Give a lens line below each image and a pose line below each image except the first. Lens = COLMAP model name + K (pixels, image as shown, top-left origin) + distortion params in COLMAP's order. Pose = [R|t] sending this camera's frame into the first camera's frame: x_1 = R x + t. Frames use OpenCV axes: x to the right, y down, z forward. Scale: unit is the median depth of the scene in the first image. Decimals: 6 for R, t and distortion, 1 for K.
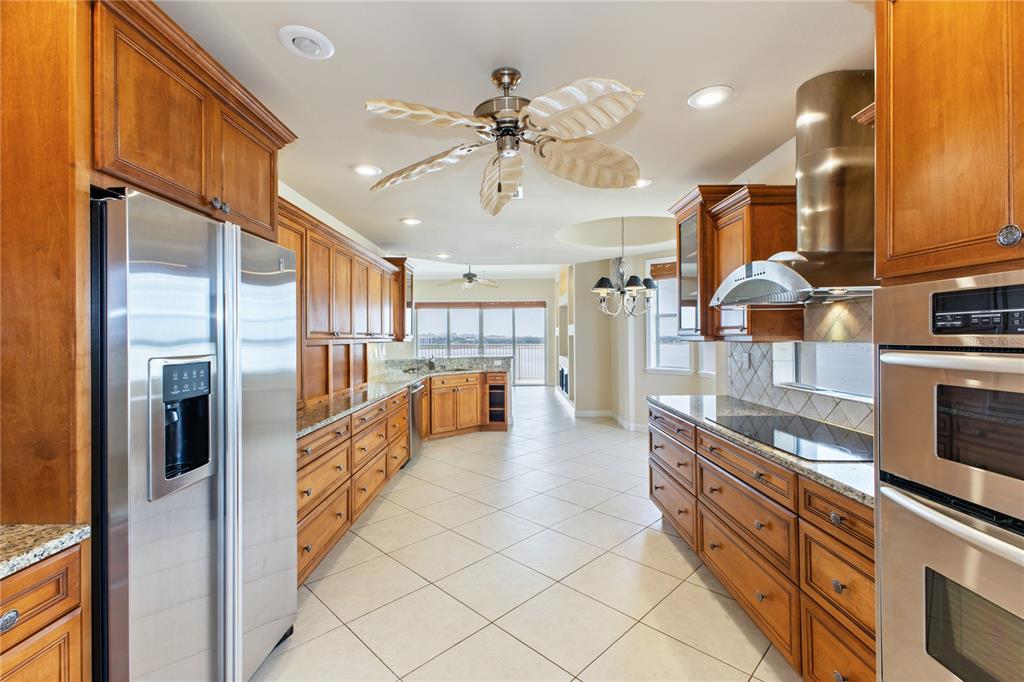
lens RADIAL K [[457.5, 0, 512.7], [0, 457.5, 335.4], [0, 0, 1]] dist [0.005864, -0.002296]
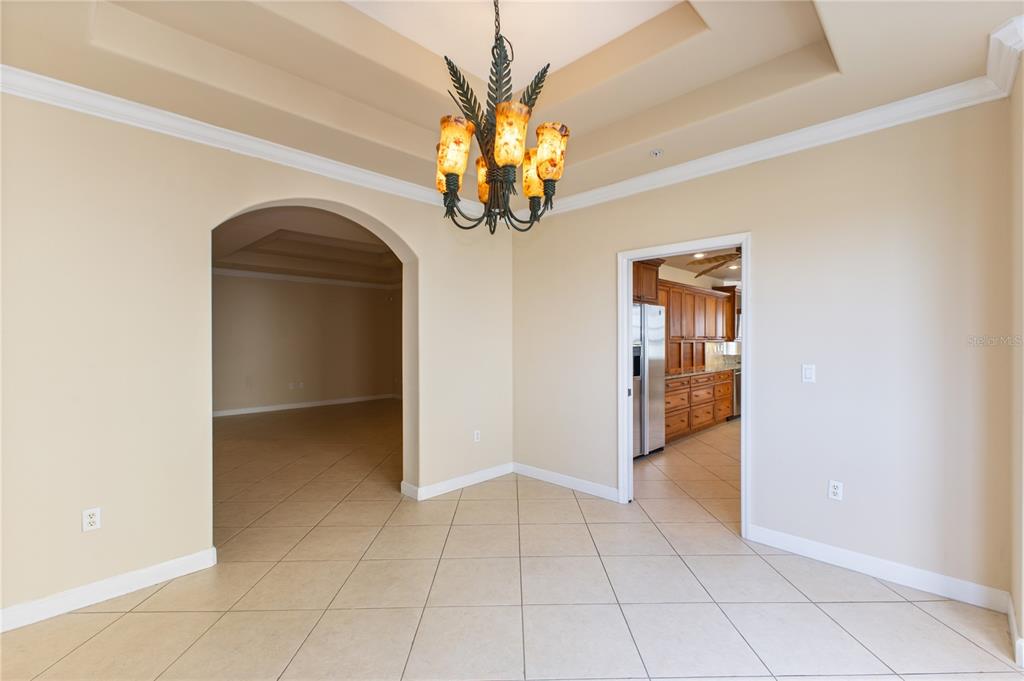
lens RADIAL K [[457.5, 0, 508.3], [0, 457.5, 341.8], [0, 0, 1]] dist [0.005864, -0.002296]
pose [[0.718464, 0.013604, -0.695431, 0.433989], [-0.003692, 0.999869, 0.015746, -0.011326], [0.695554, -0.008746, 0.718420, -0.929861]]
